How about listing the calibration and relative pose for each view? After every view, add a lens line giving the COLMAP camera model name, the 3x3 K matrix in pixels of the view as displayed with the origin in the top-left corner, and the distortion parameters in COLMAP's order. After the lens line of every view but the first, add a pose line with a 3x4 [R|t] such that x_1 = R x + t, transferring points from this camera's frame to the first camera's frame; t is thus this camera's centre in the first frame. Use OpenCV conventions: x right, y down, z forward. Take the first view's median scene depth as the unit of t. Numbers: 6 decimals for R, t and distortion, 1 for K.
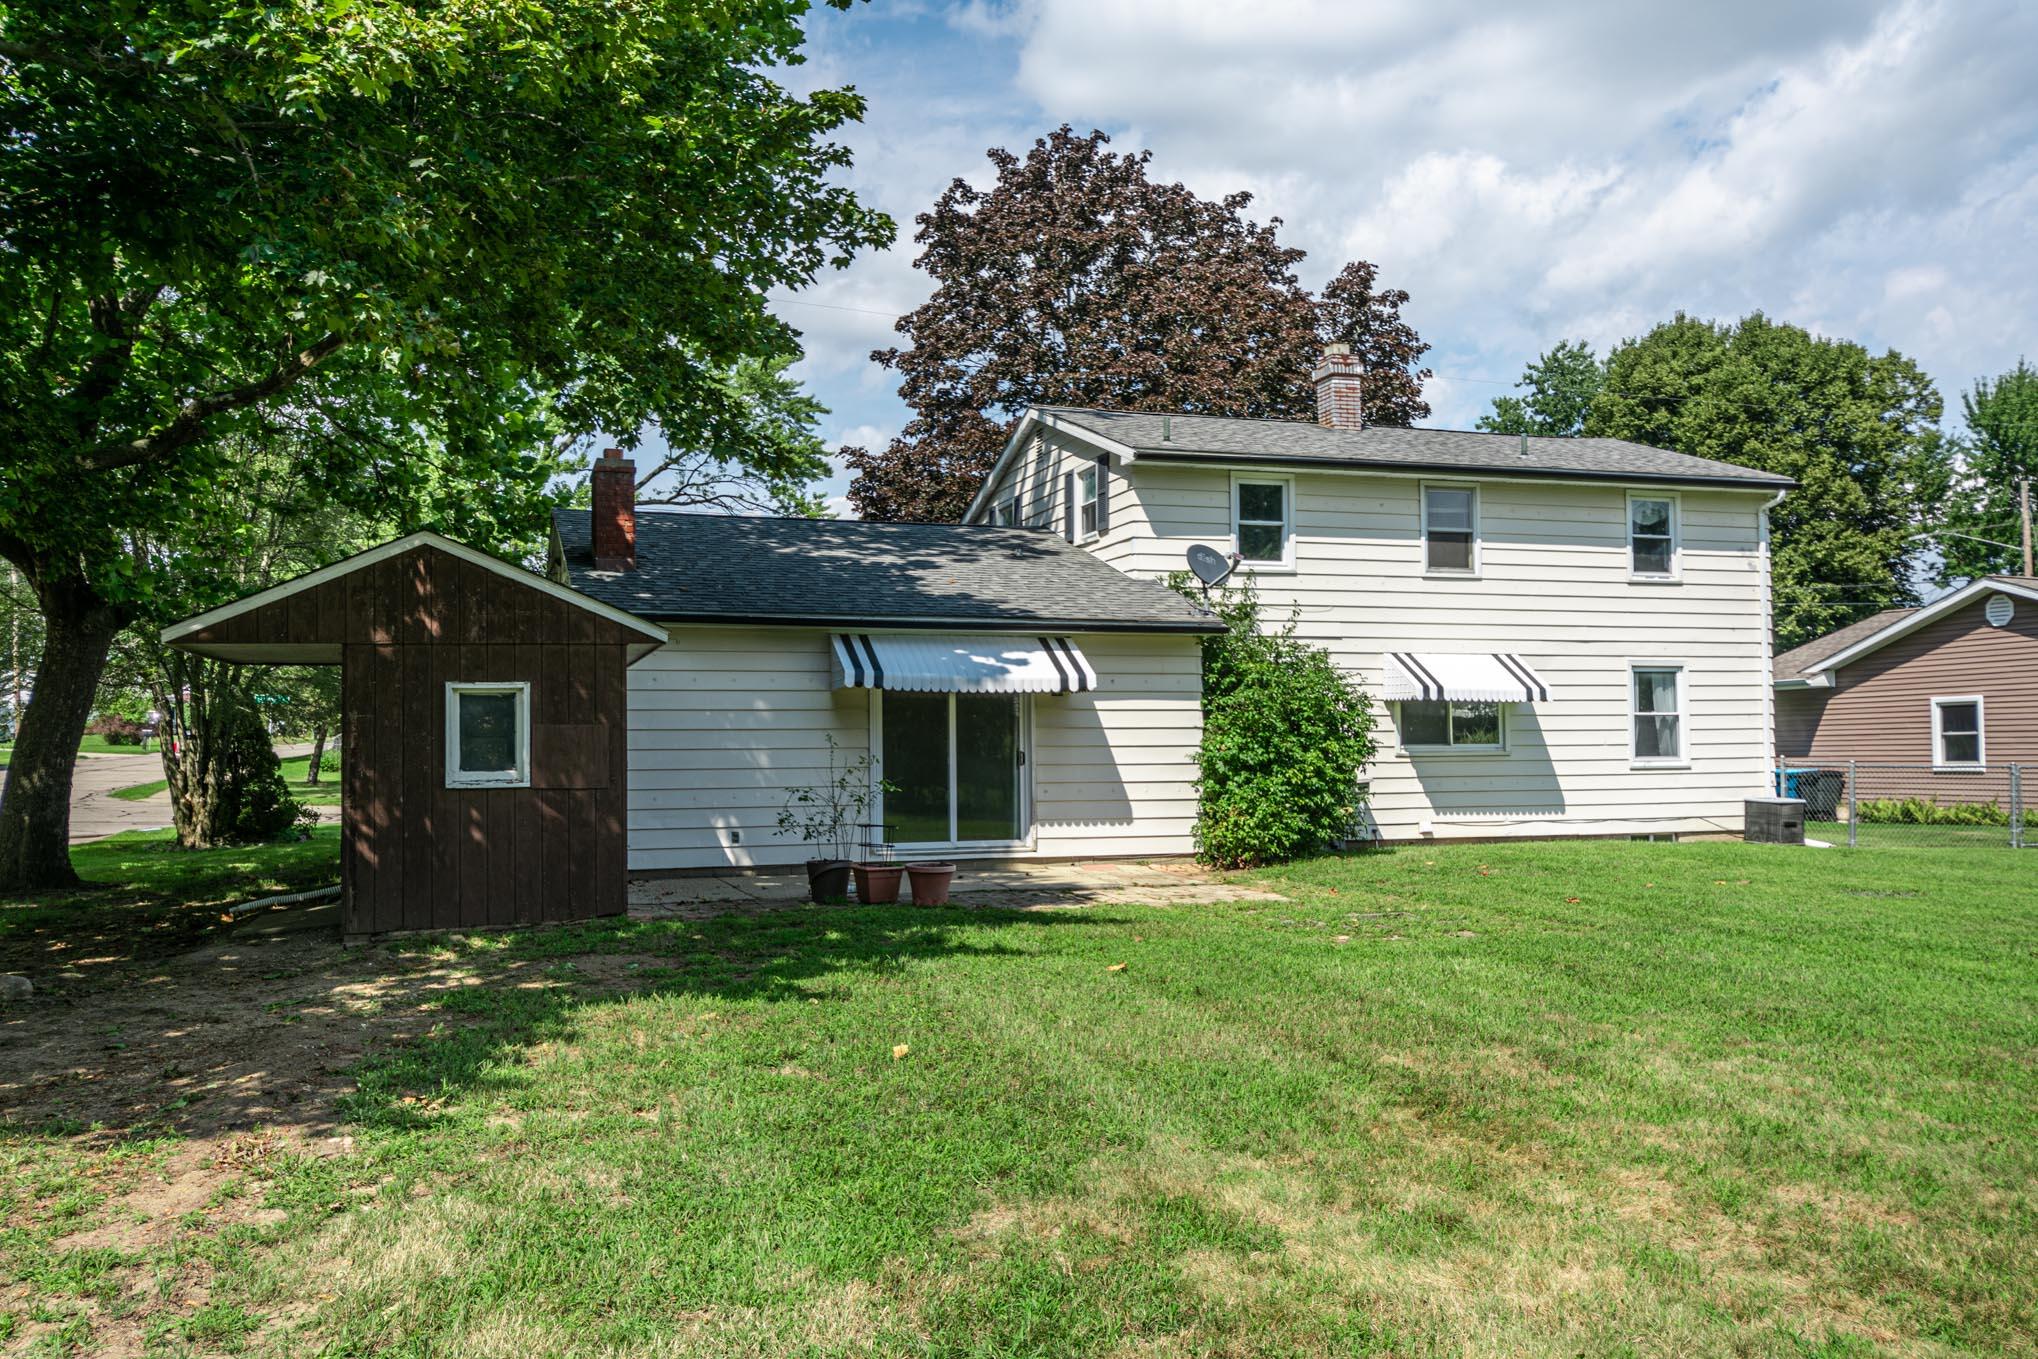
lens RADIAL K [[1681.7, 0, 1019.1], [0, 1681.7, 677.2], [0, 0, 1]] dist [0.002778, -0.000690]
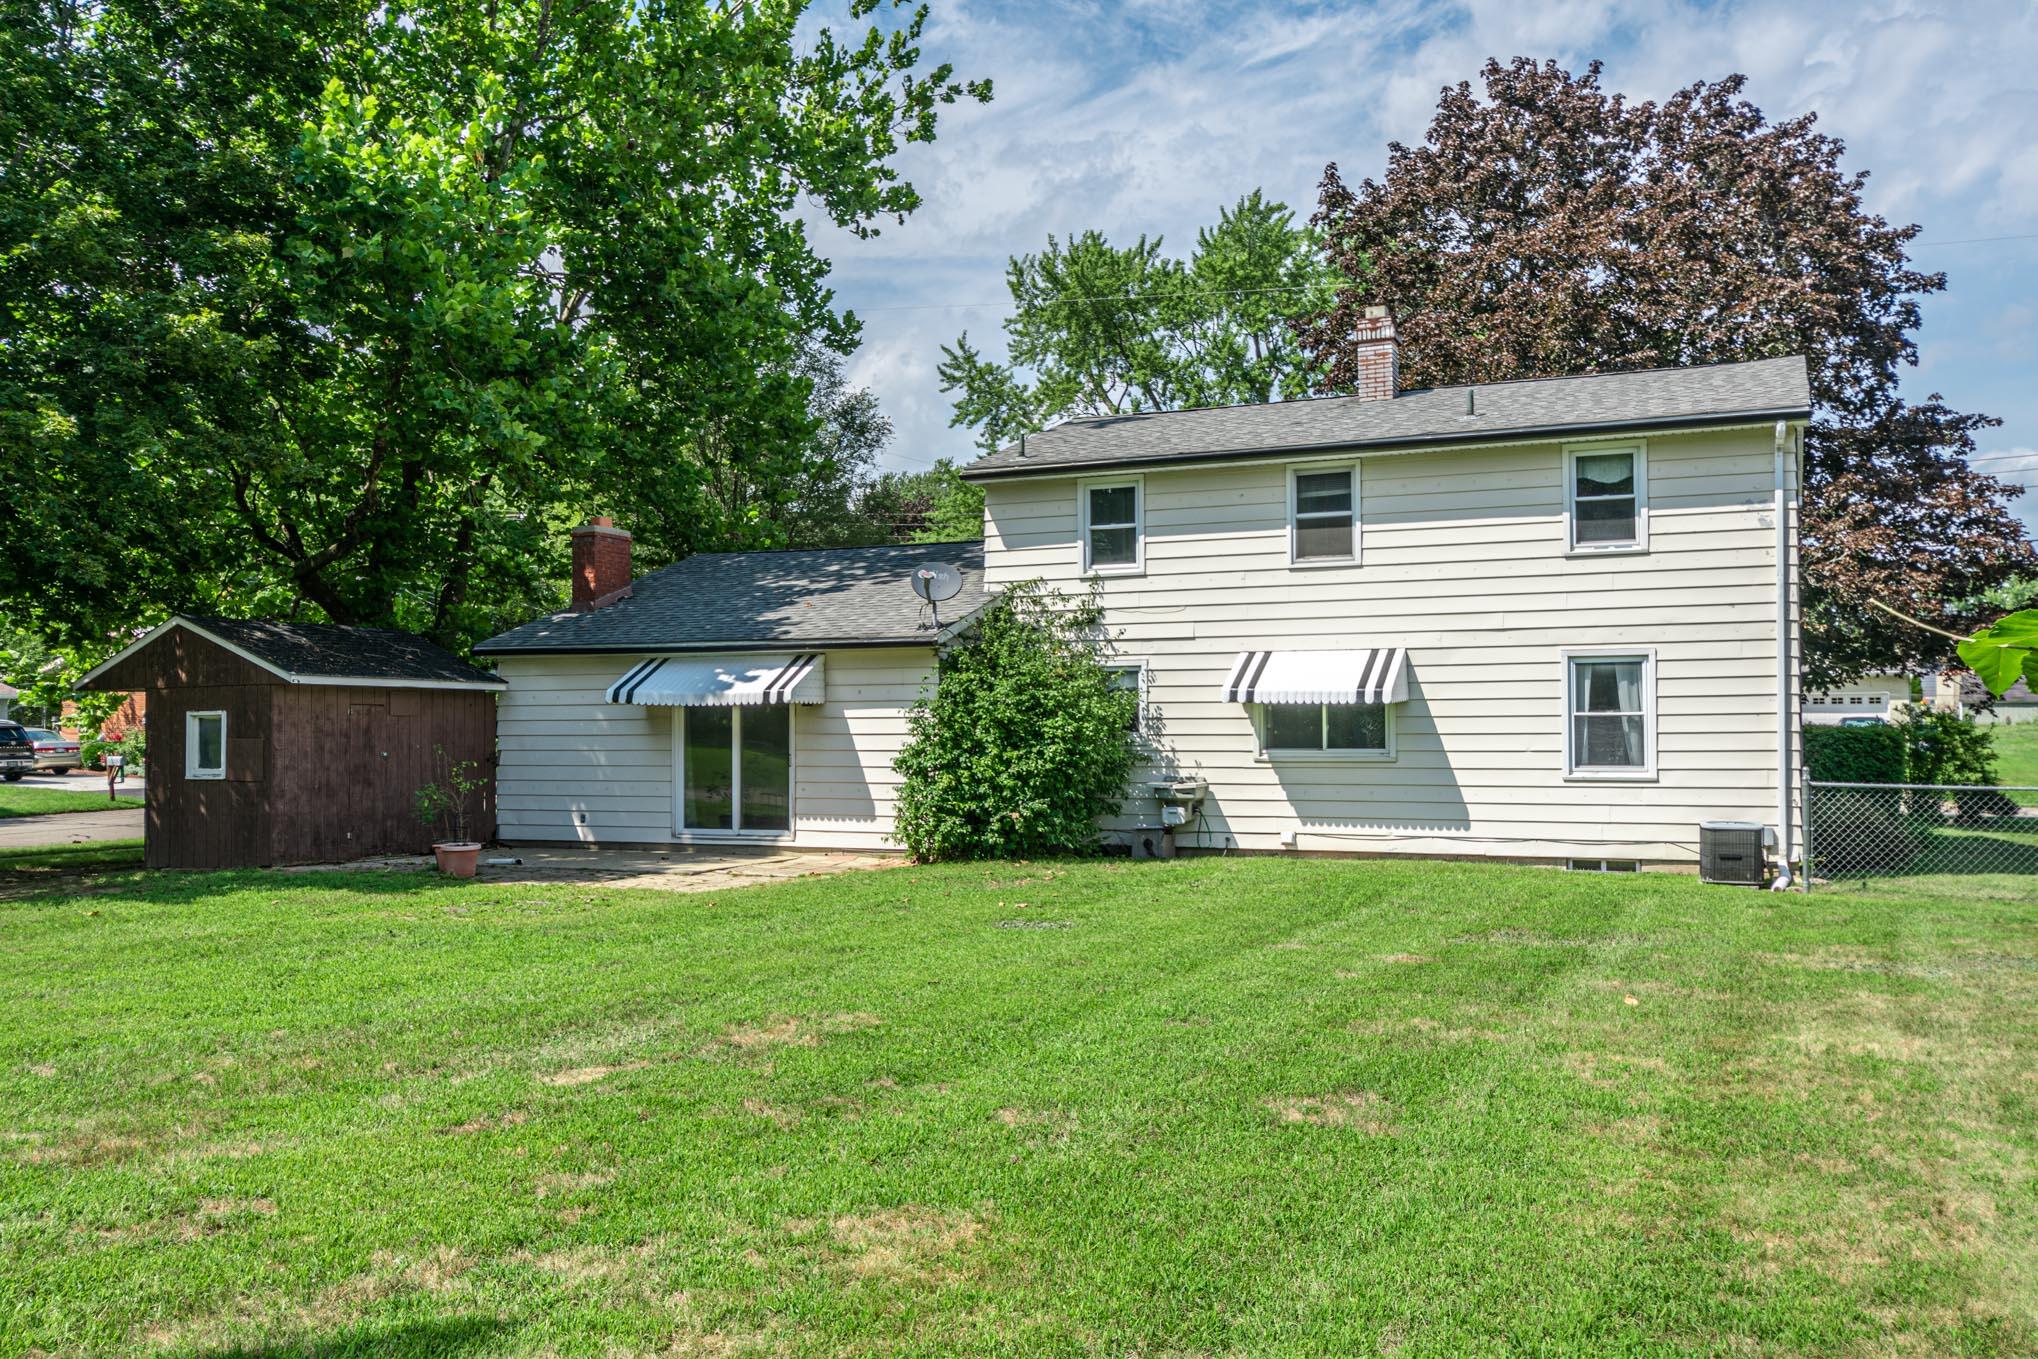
lens RADIAL K [[1739.4, 0, 1019.8], [0, 1739.4, 686.9], [0, 0, 1]] dist [0.007256, -0.000321]
pose [[0.740776, -0.011537, -0.671653, 0.774013], [0.028460, 0.999494, 0.014220, -0.012302], [0.671149, -0.029649, 0.740730, 0.187655]]
